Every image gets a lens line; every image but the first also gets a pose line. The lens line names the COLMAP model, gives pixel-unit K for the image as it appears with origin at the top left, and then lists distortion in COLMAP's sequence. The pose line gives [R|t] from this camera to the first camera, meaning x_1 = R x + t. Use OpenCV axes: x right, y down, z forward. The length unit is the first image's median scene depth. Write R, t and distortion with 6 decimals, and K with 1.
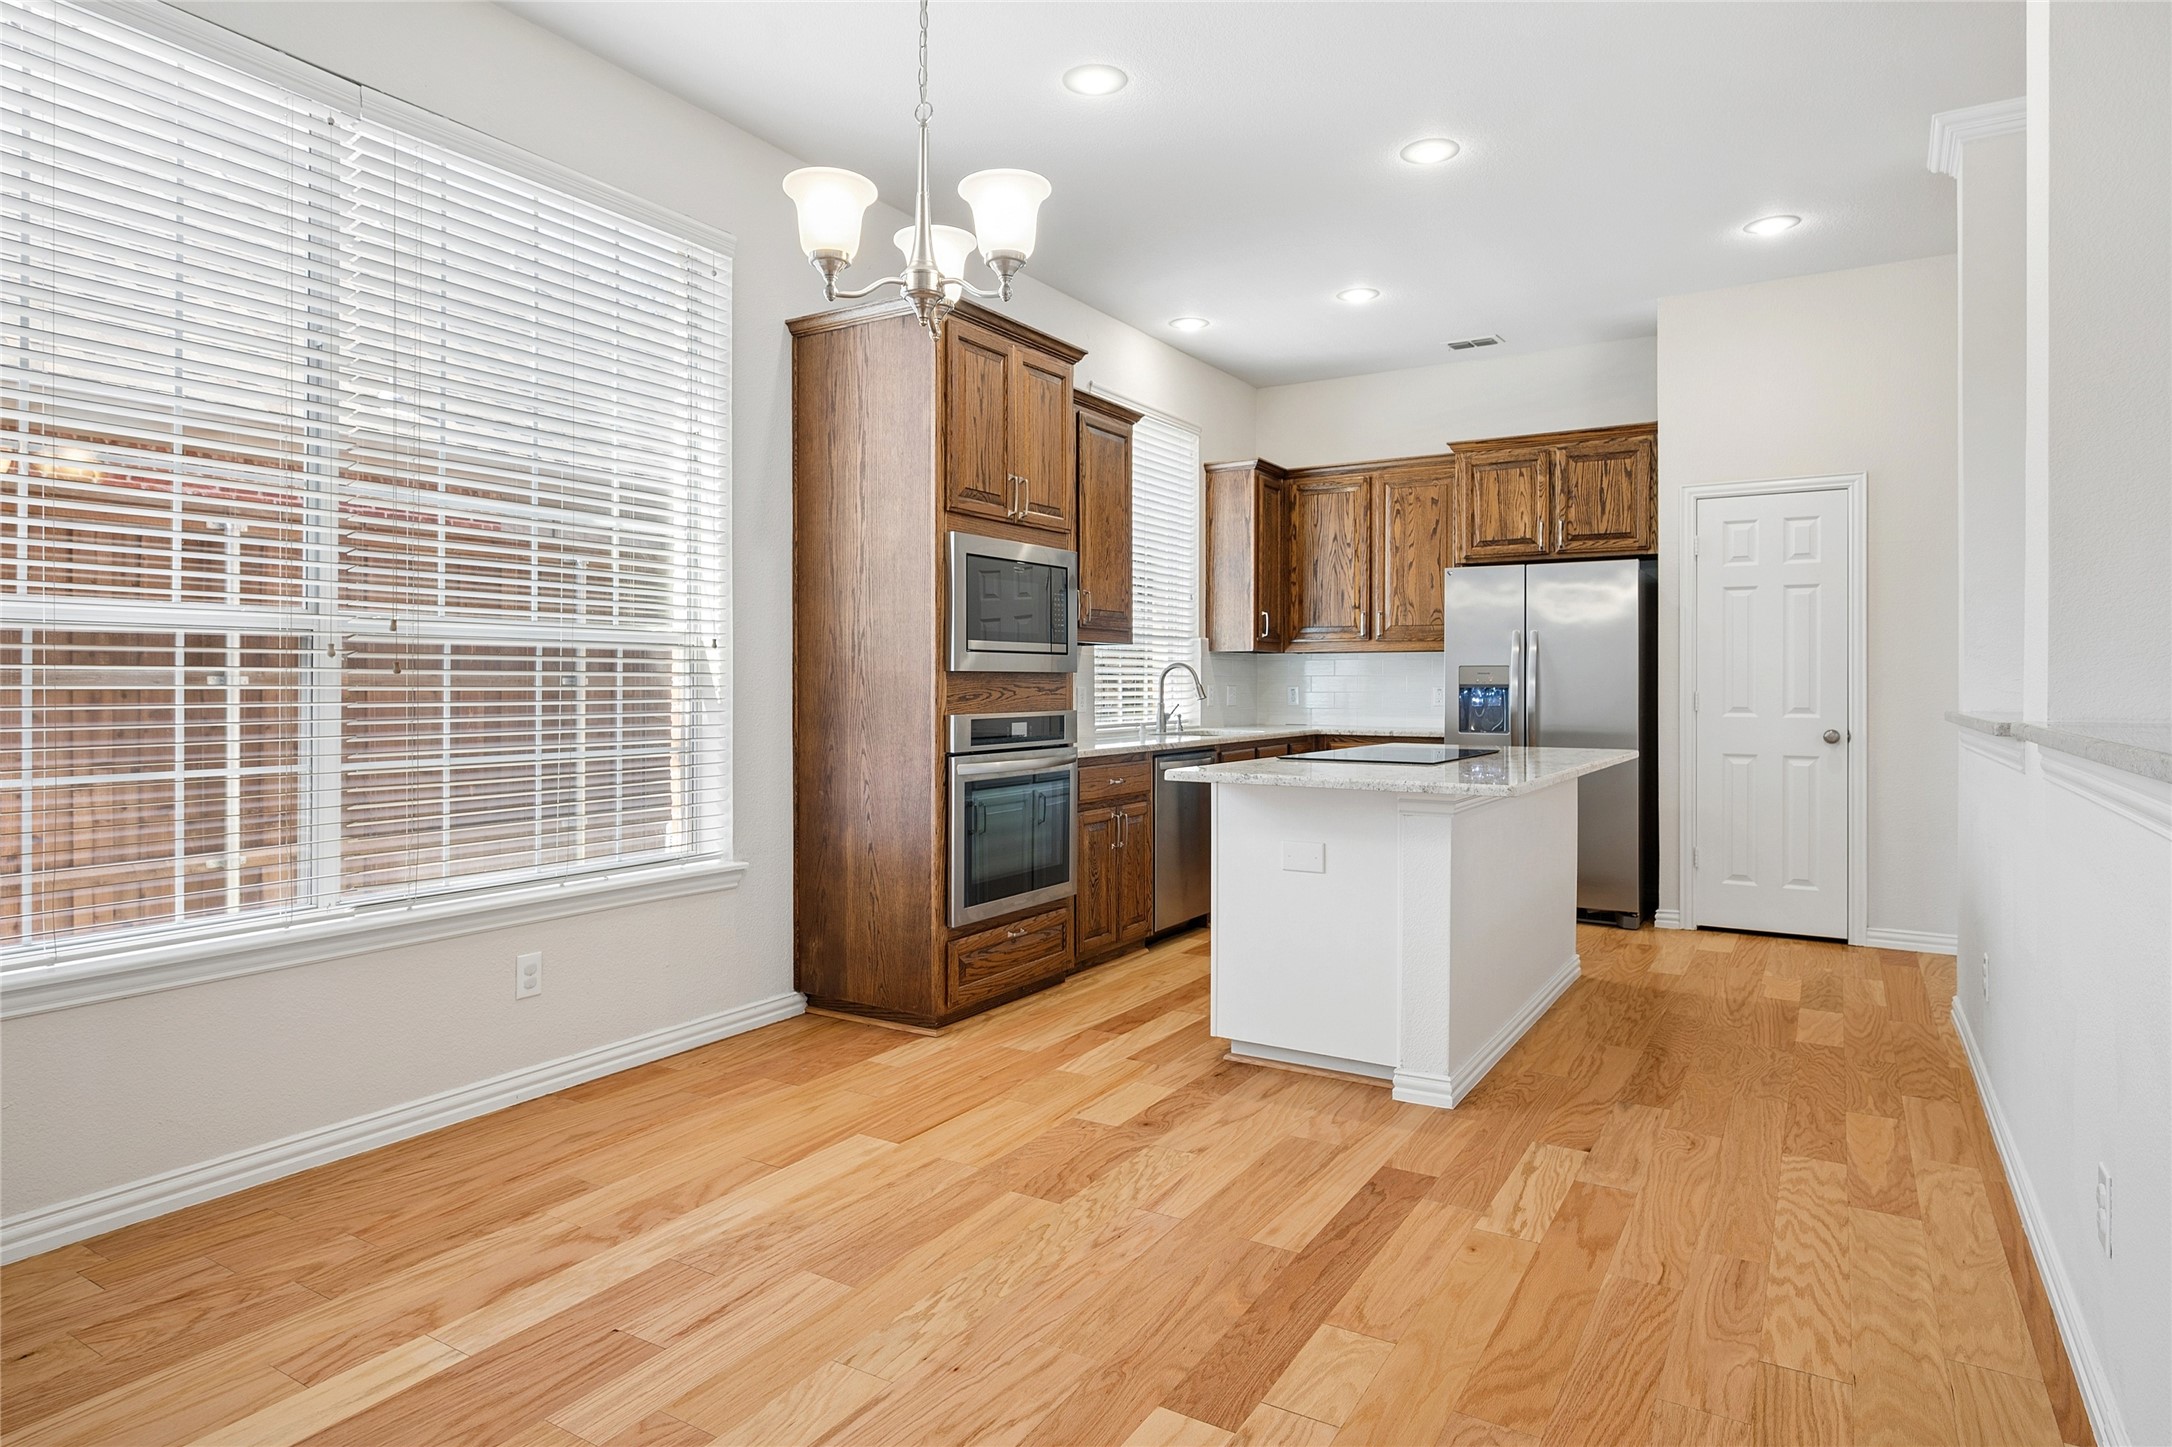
lens RADIAL K [[1183.6, 0, 1102.4], [0, 1183.6, 689.1], [0, 0, 1]] dist [-0.037509, 0.000952]
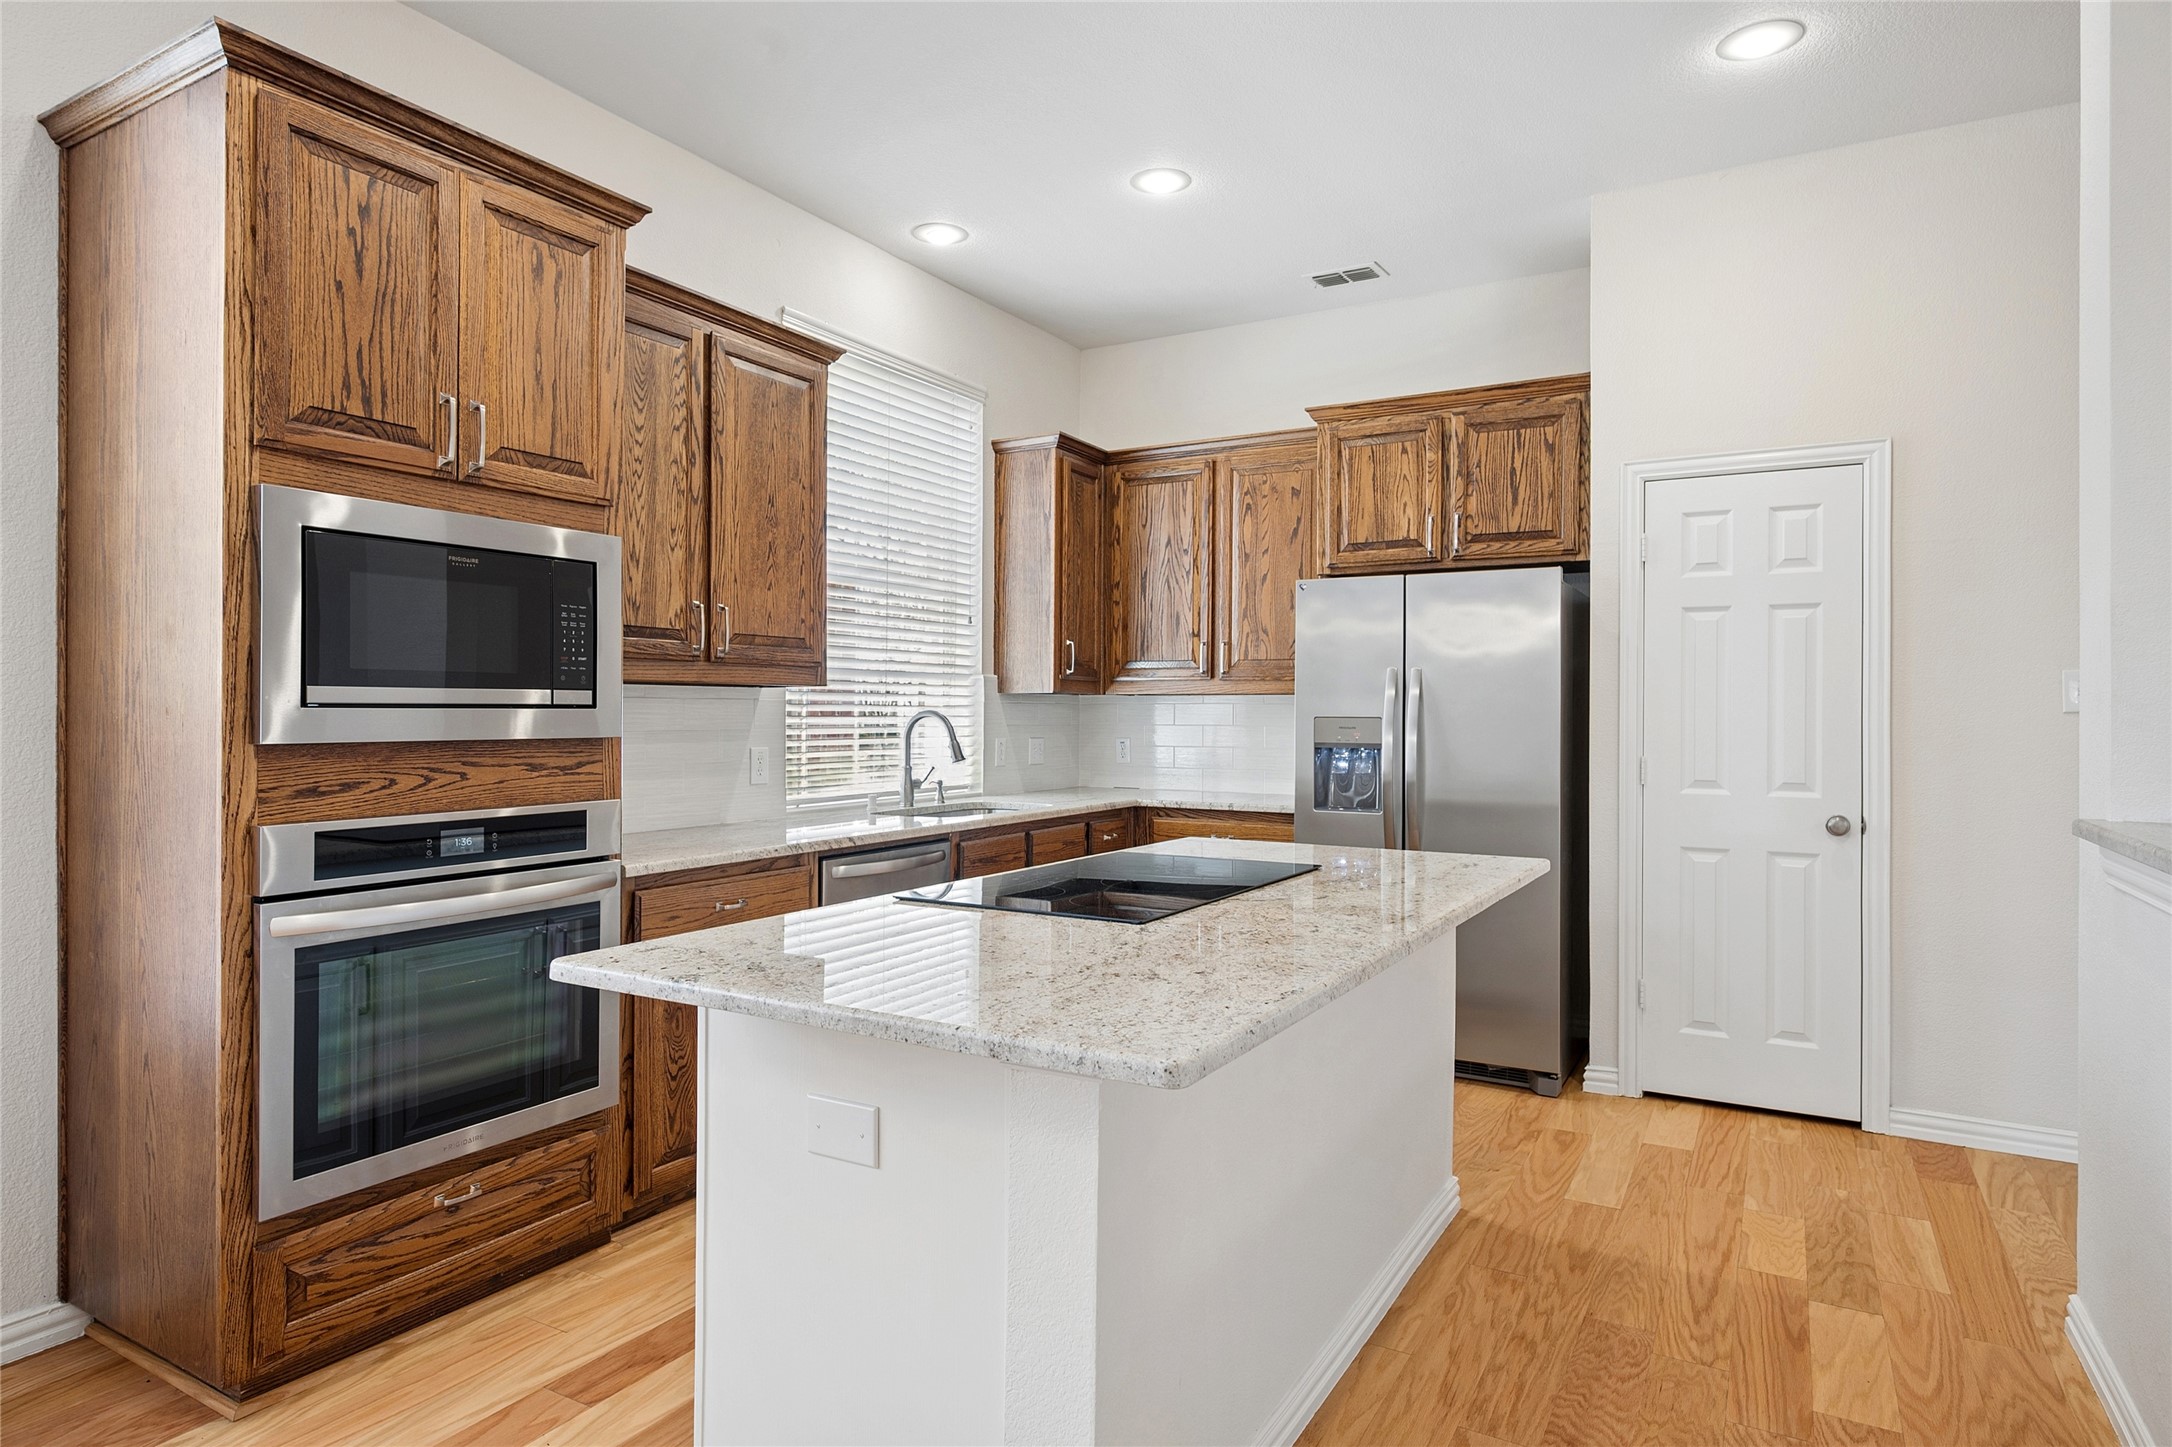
lens RADIAL K [[1224.0, 0, 1080.3], [0, 1224.0, 718.9], [0, 0, 1]] dist [-0.025316, 0.003352]
pose [[0.999473, 0.004395, 0.032163, 0.157324], [-0.004338, 0.999989, -0.001838, -0.018763], [-0.032171, 0.001698, 0.999481, 0.303577]]
